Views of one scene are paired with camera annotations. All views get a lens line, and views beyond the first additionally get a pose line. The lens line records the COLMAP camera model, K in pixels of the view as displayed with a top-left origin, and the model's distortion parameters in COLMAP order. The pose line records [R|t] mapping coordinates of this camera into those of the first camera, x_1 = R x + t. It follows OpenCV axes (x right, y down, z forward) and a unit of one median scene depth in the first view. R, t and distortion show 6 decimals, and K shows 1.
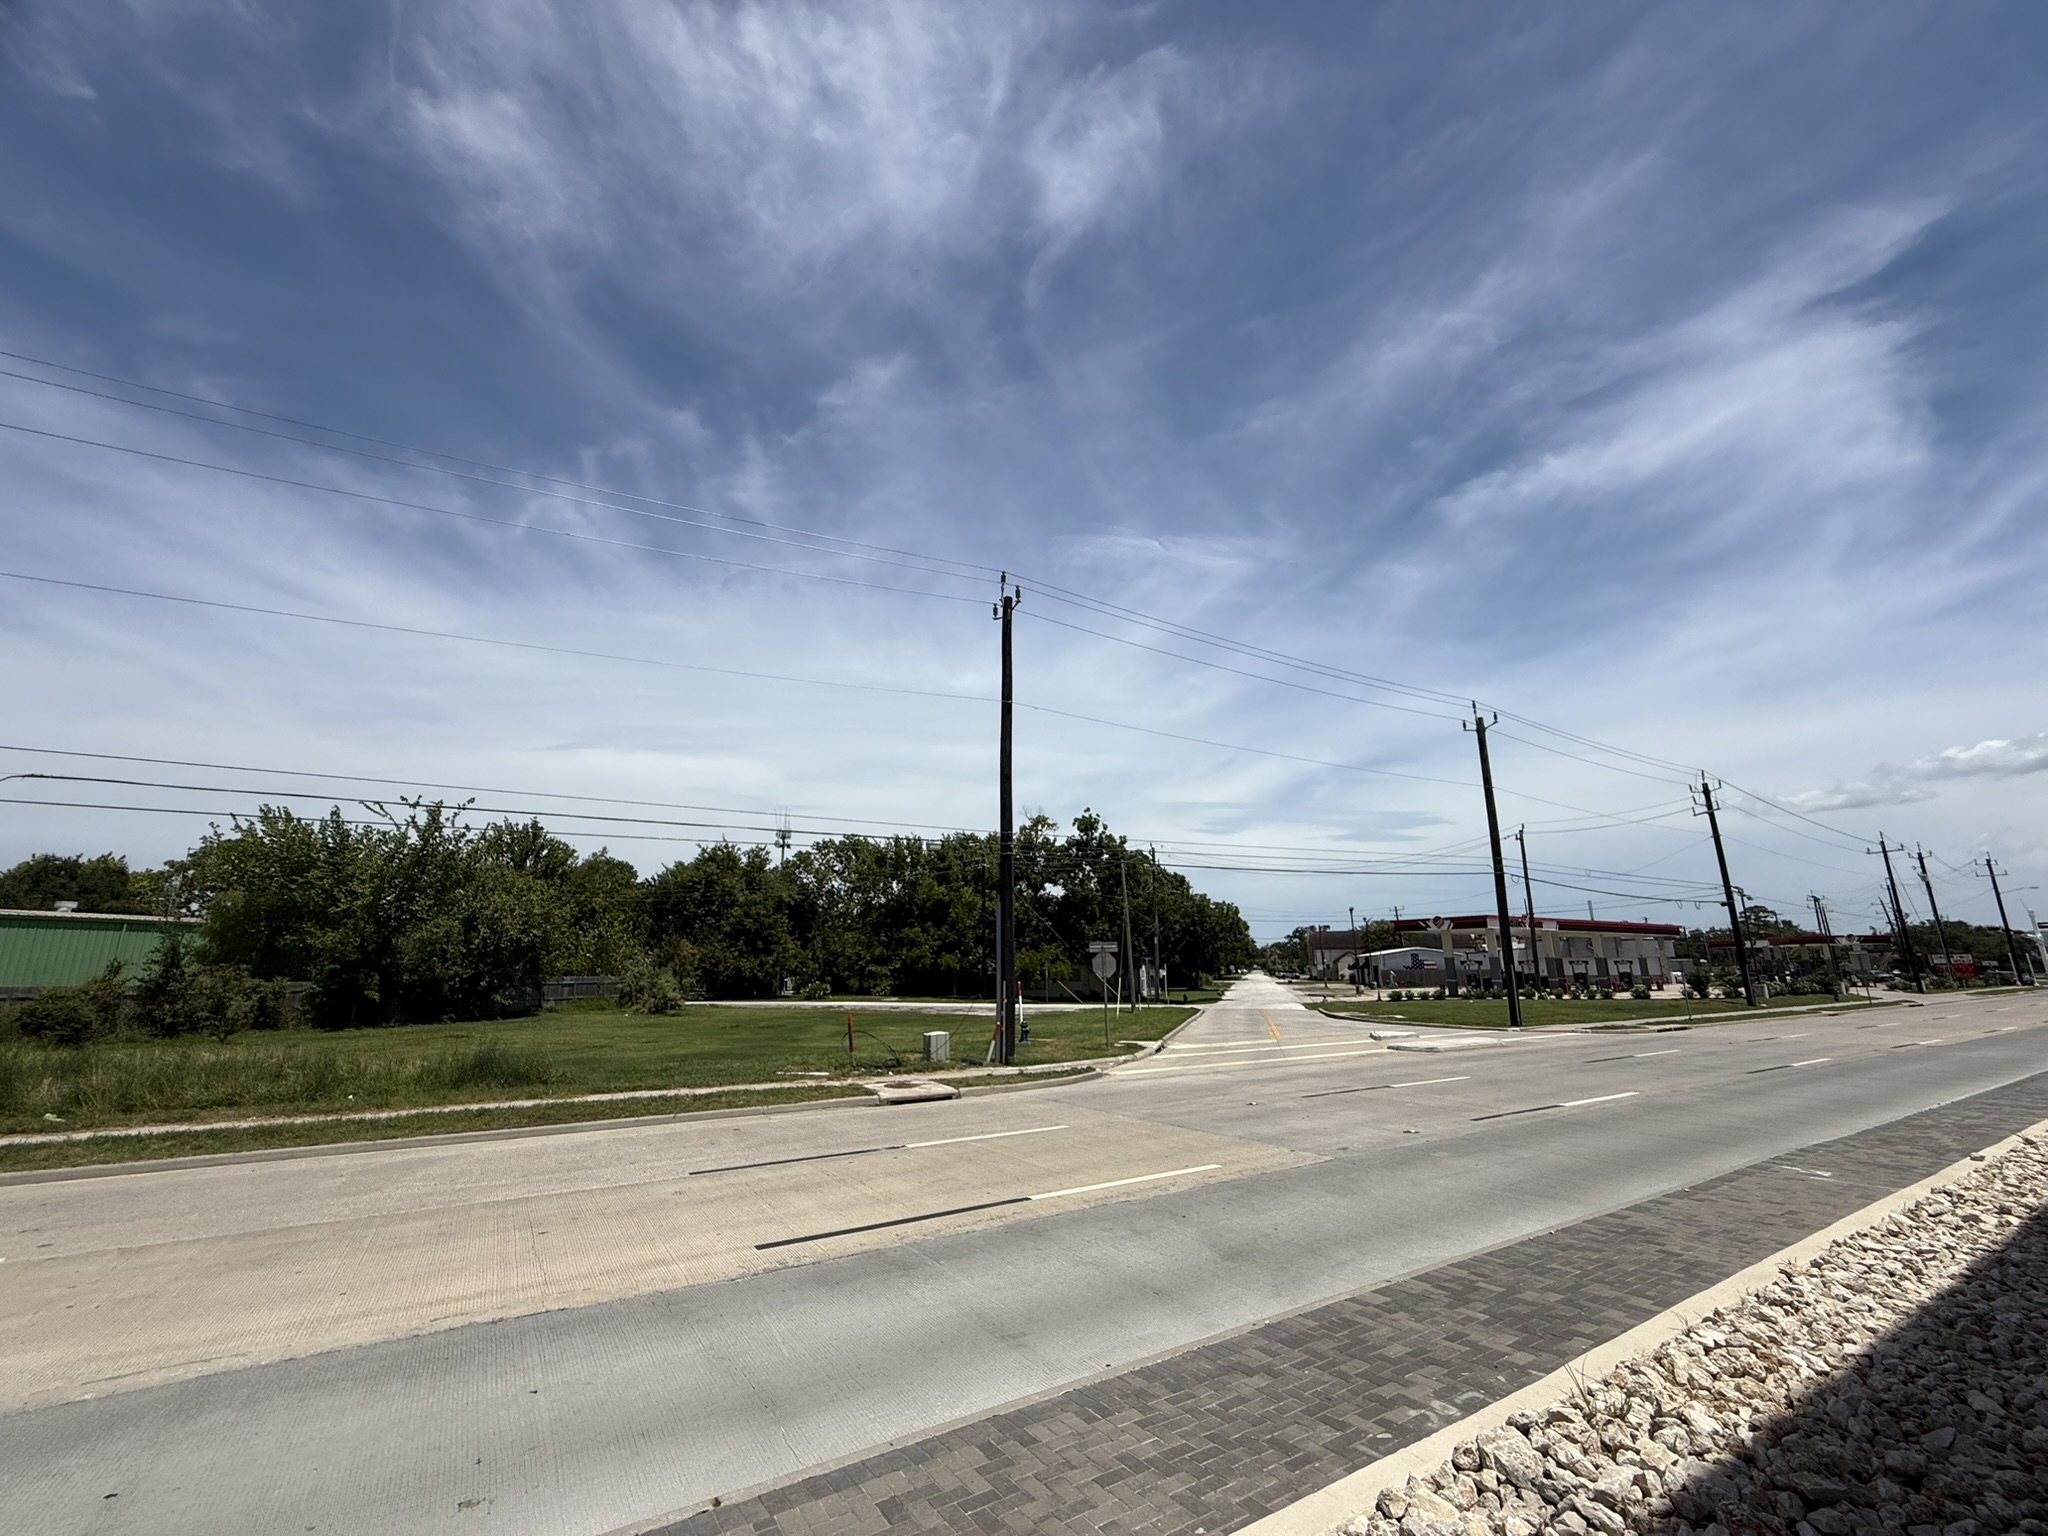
lens RADIAL K [[814.9, 0, 1013.1], [0, 814.9, 769.5], [0, 0, 1]] dist [0.000696, 0.000005]
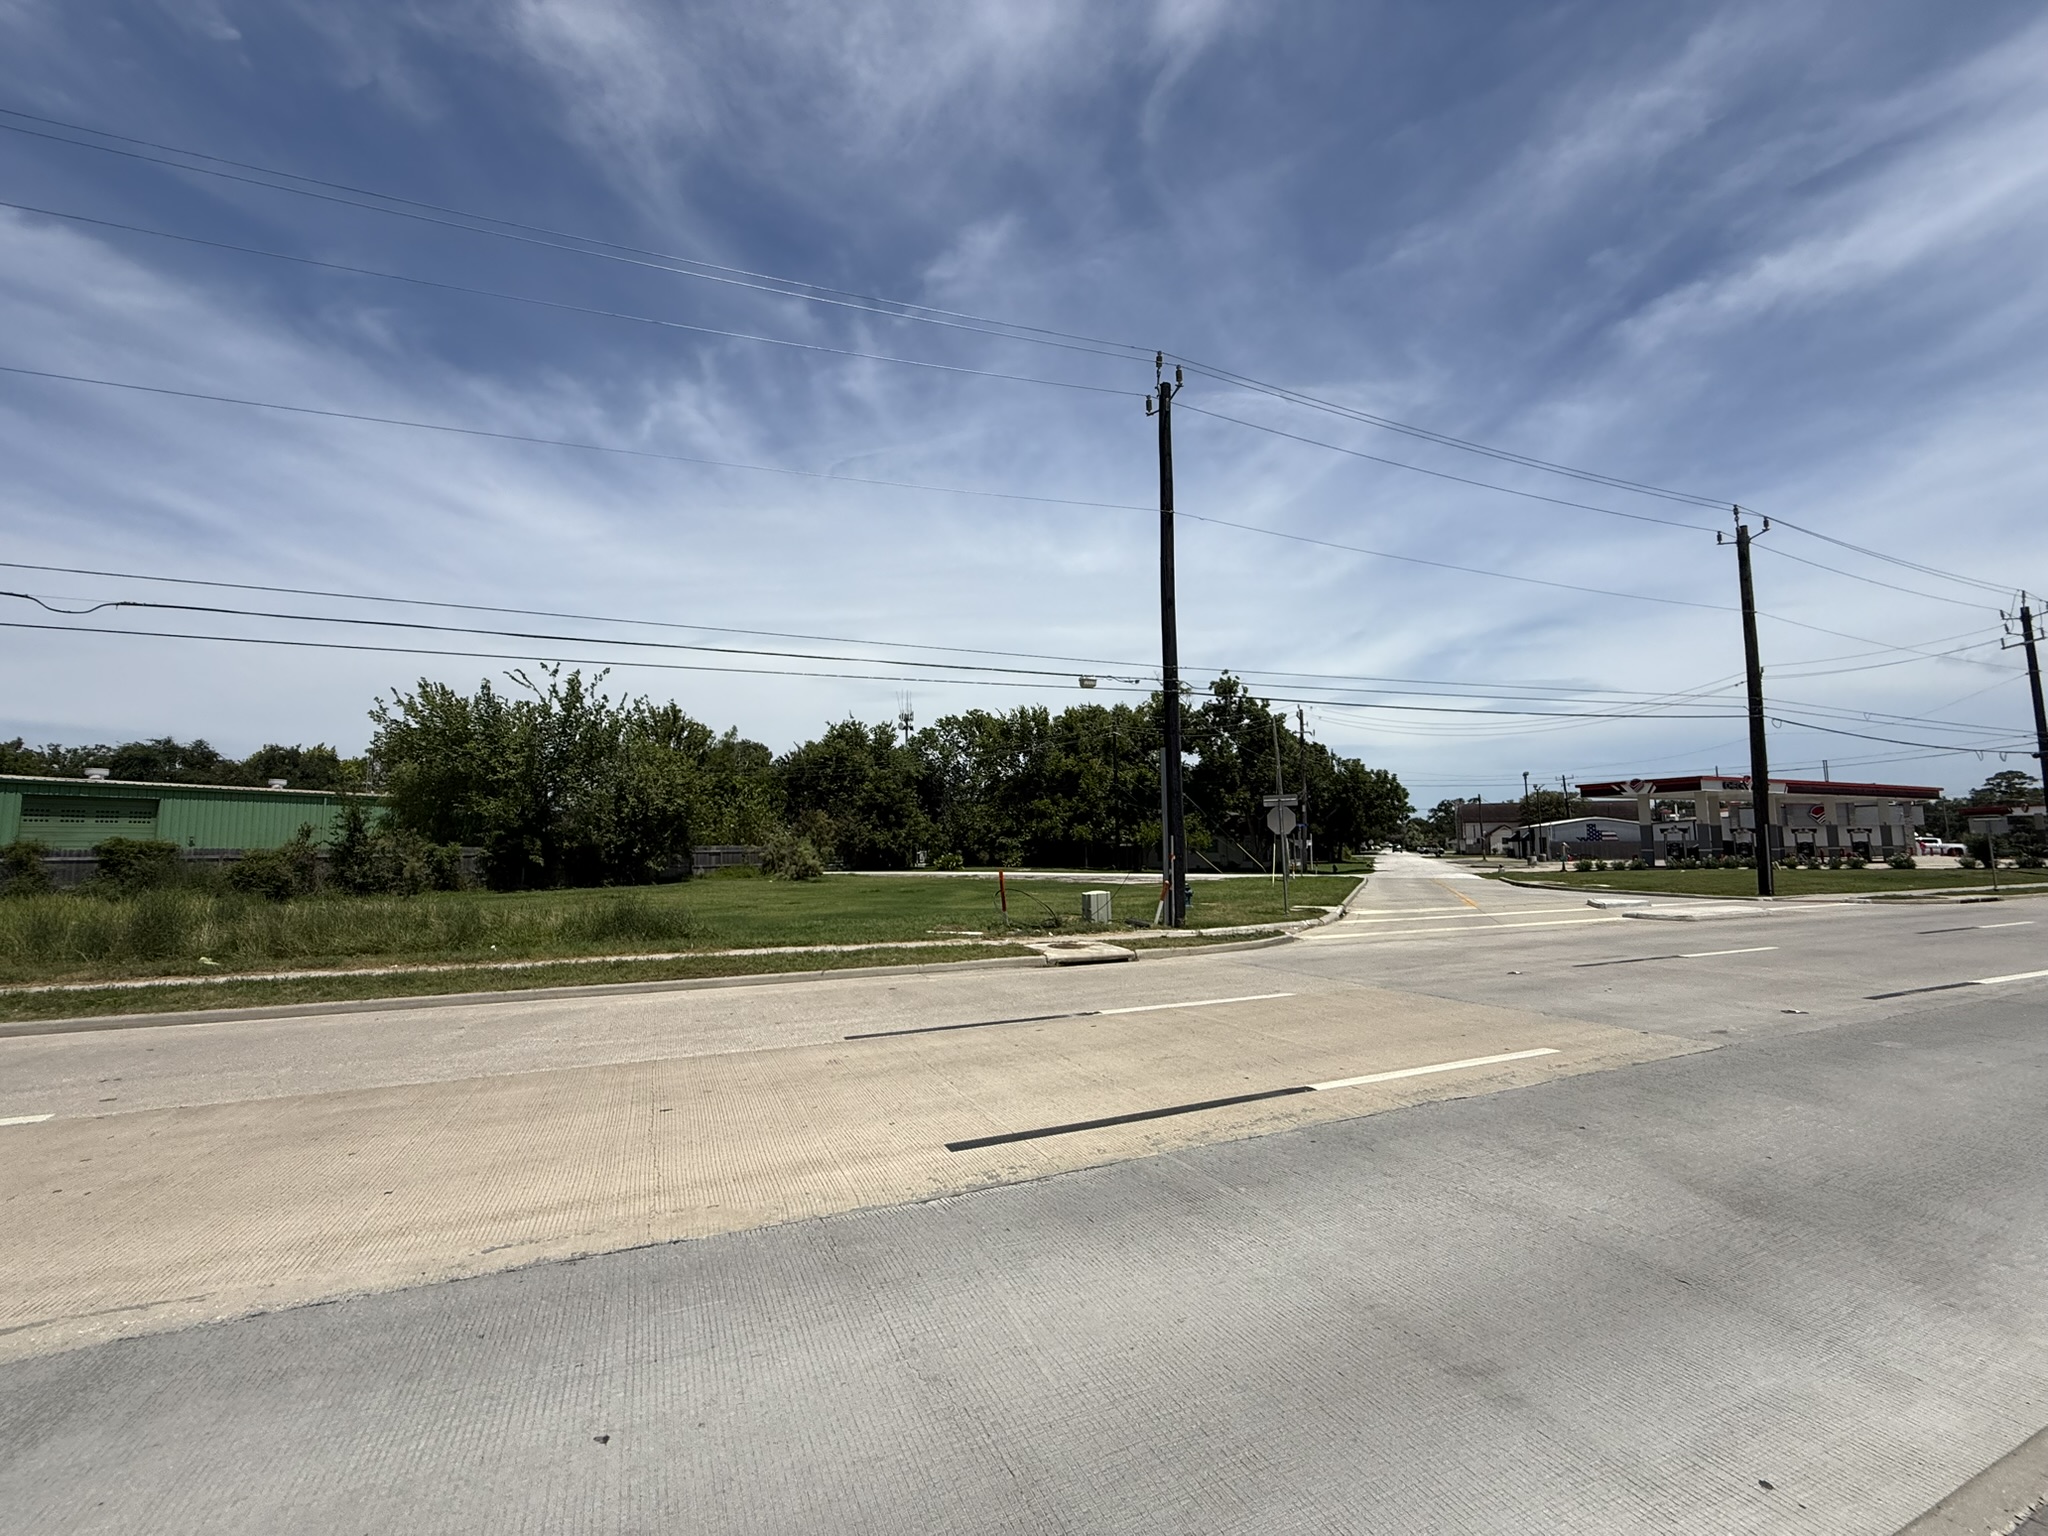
lens RADIAL K [[814.9, 0, 1013.1], [0, 814.9, 769.5], [0, 0, 1]] dist [0.000696, 0.000005]
pose [[0.989603, -0.016502, -0.142873, -0.020183], [0.036863, 0.989314, 0.141063, 0.022455], [0.139019, -0.144863, 0.979637, 0.048658]]
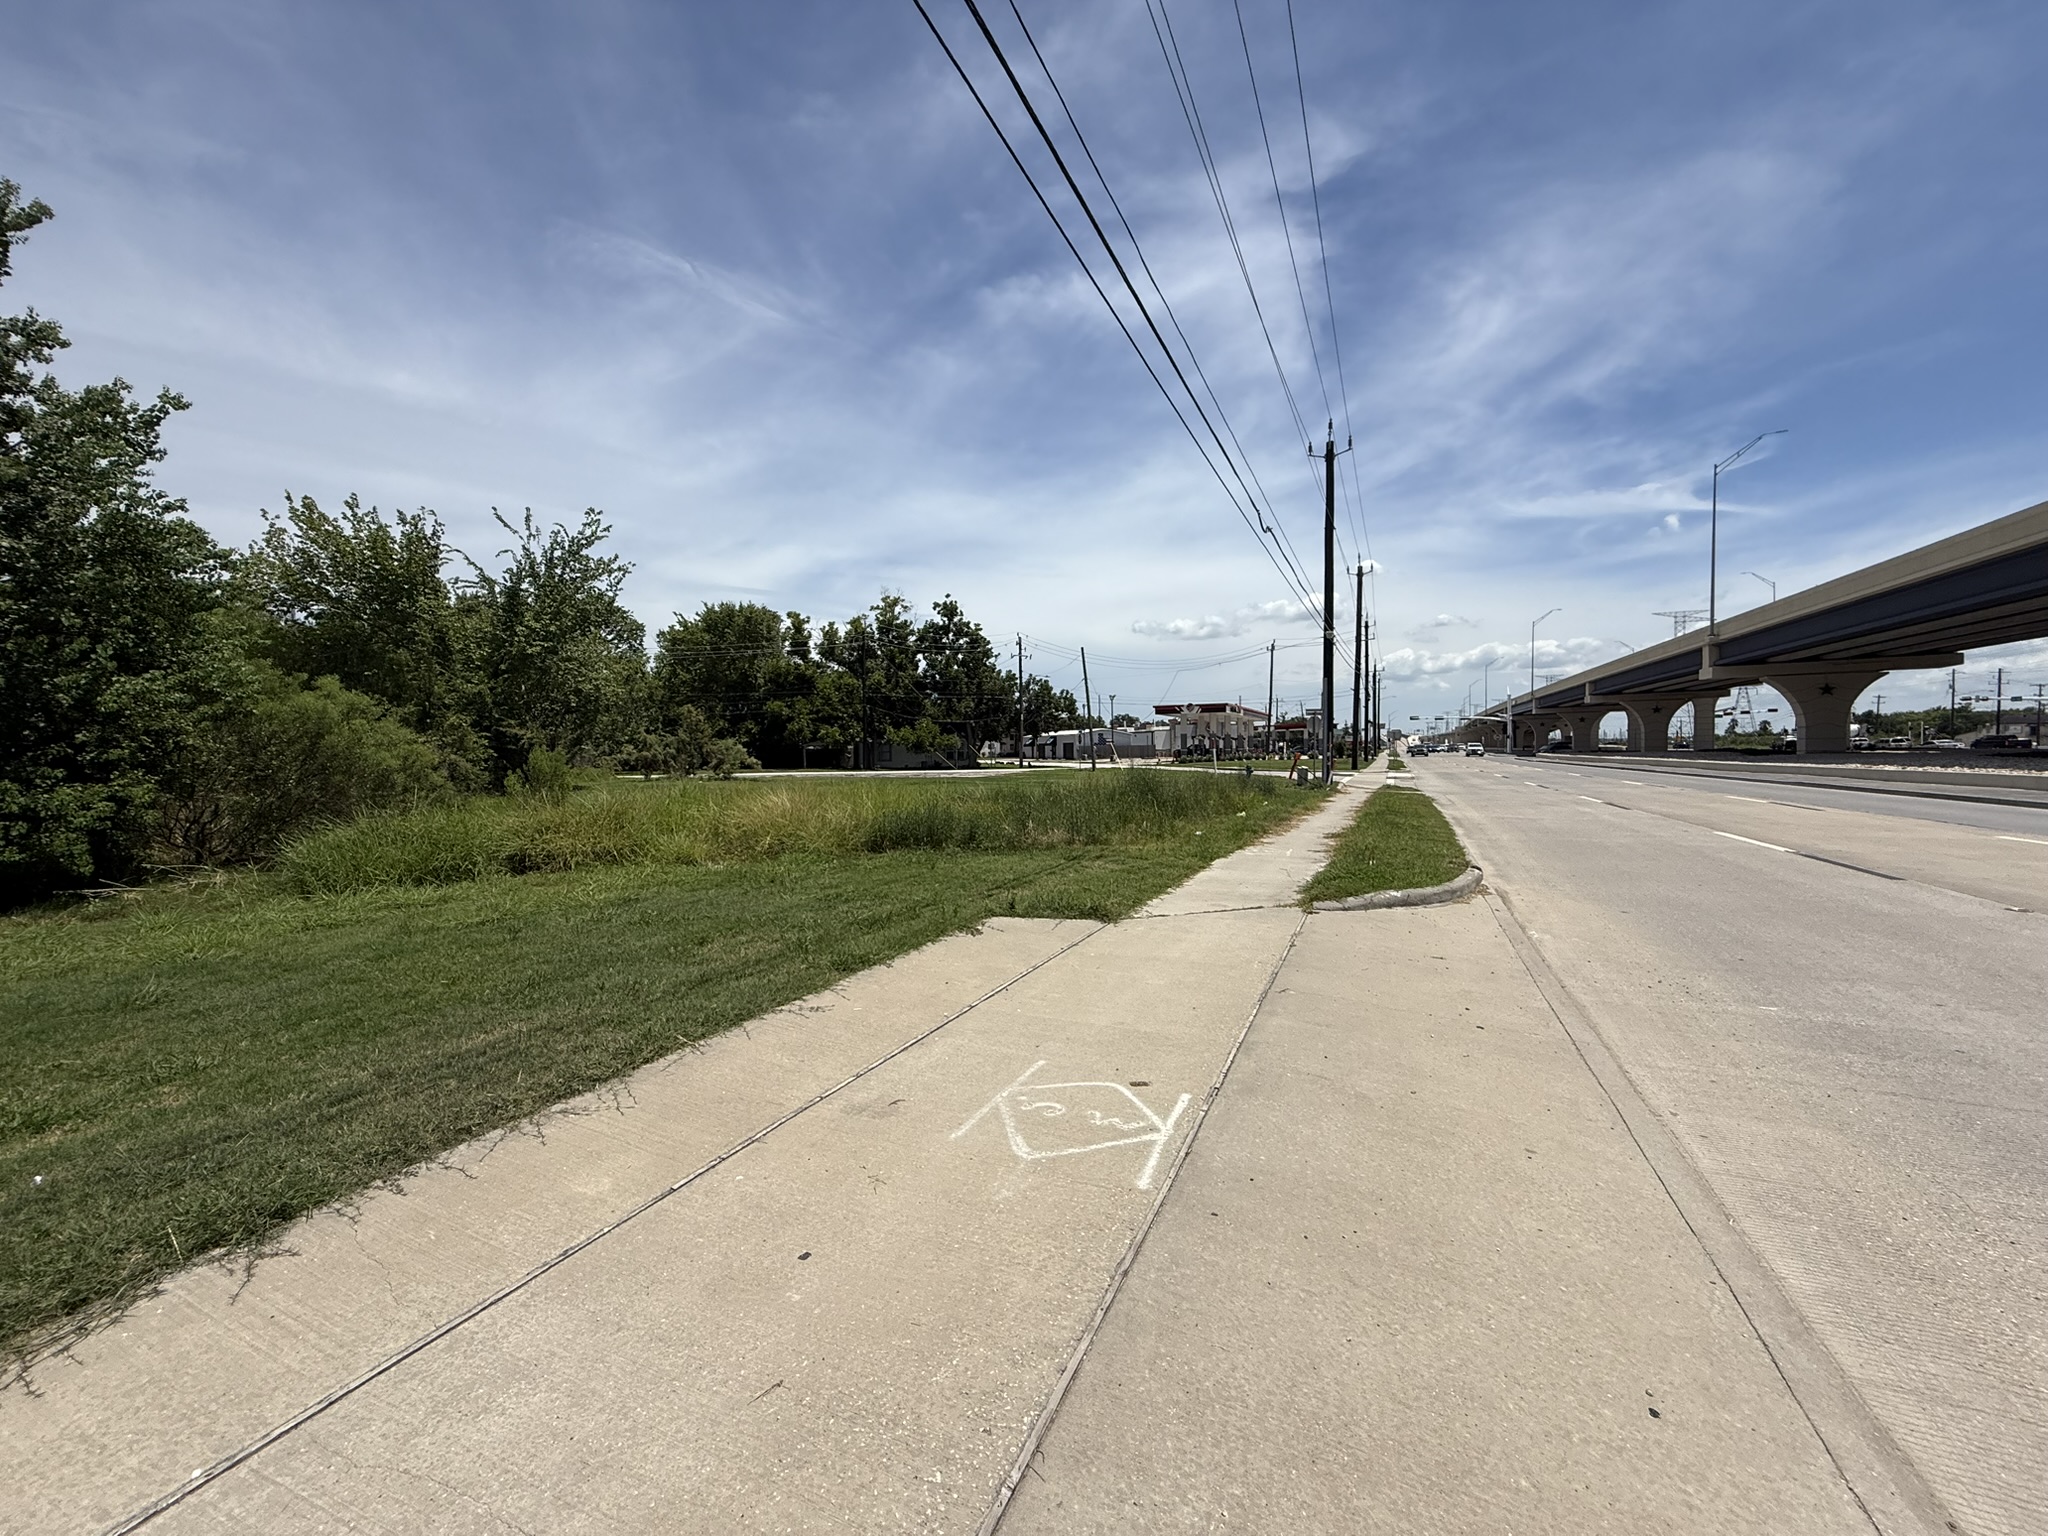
lens RADIAL K [[827.9, 0, 1024.0], [0, 827.9, 768.0], [0, 0, 1]] dist [-0.001021, -0.000048]
pose [[0.829276, -0.017253, 0.558572, -0.496457], [-0.124012, 0.968921, 0.214040, 0.027076], [-0.544905, -0.246768, 0.801364, 0.031923]]
